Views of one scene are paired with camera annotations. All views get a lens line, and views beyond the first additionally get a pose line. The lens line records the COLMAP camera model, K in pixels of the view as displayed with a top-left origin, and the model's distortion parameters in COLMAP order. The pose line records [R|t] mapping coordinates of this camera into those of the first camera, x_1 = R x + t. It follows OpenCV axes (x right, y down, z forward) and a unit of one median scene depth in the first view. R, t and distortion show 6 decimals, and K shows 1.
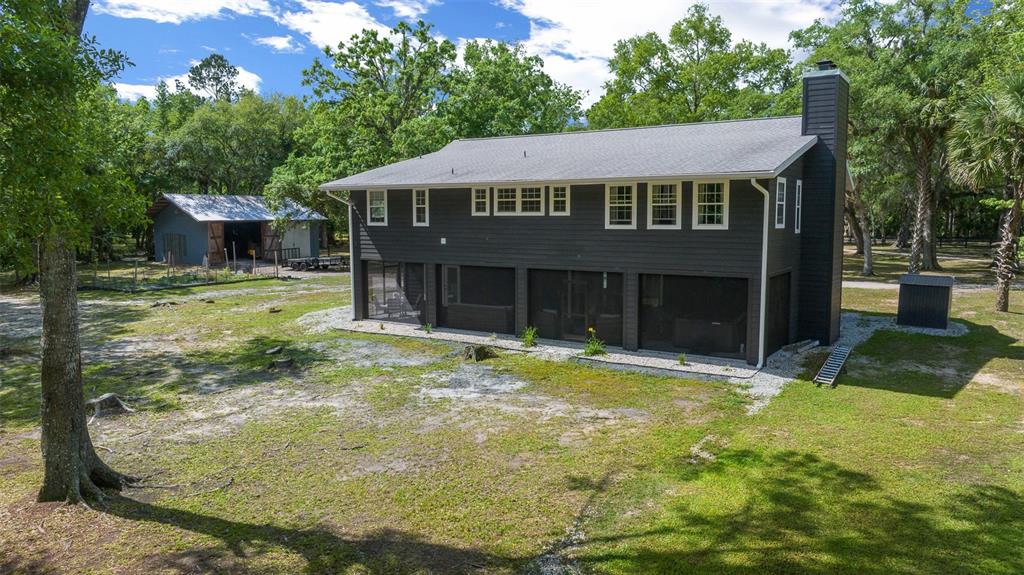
lens RADIAL K [[719.2, 0, 515.7], [0, 719.2, 286.2], [0, 0, 1]] dist [-0.021657, 0.003386]
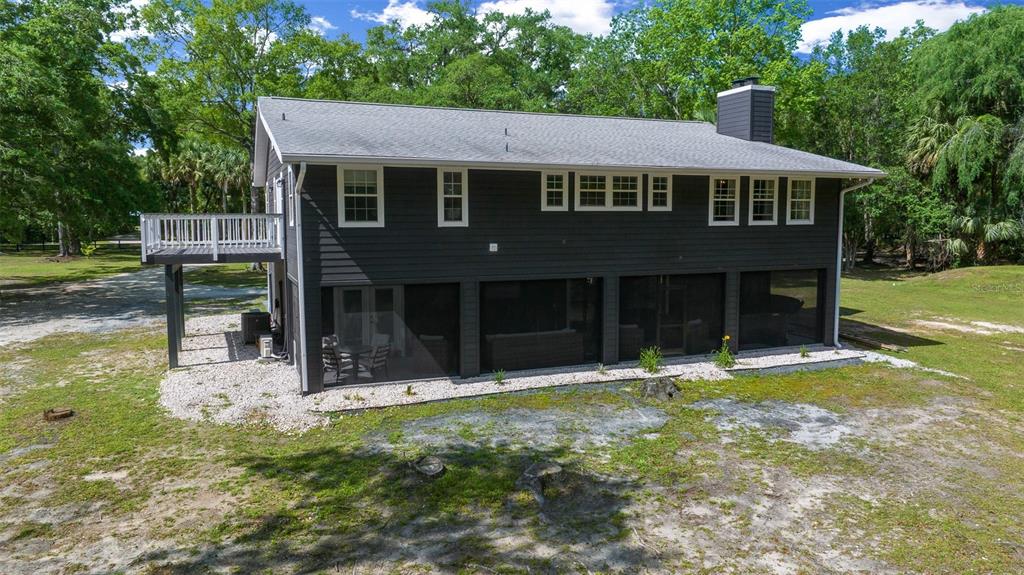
lens RADIAL K [[719.2, 0, 515.7], [0, 719.2, 286.2], [0, 0, 1]] dist [-0.021657, 0.003386]
pose [[0.567522, -0.077523, 0.819700, -0.723832], [0.084151, 0.995806, 0.035916, -0.053990], [-0.819047, 0.048595, 0.571665, 0.651851]]
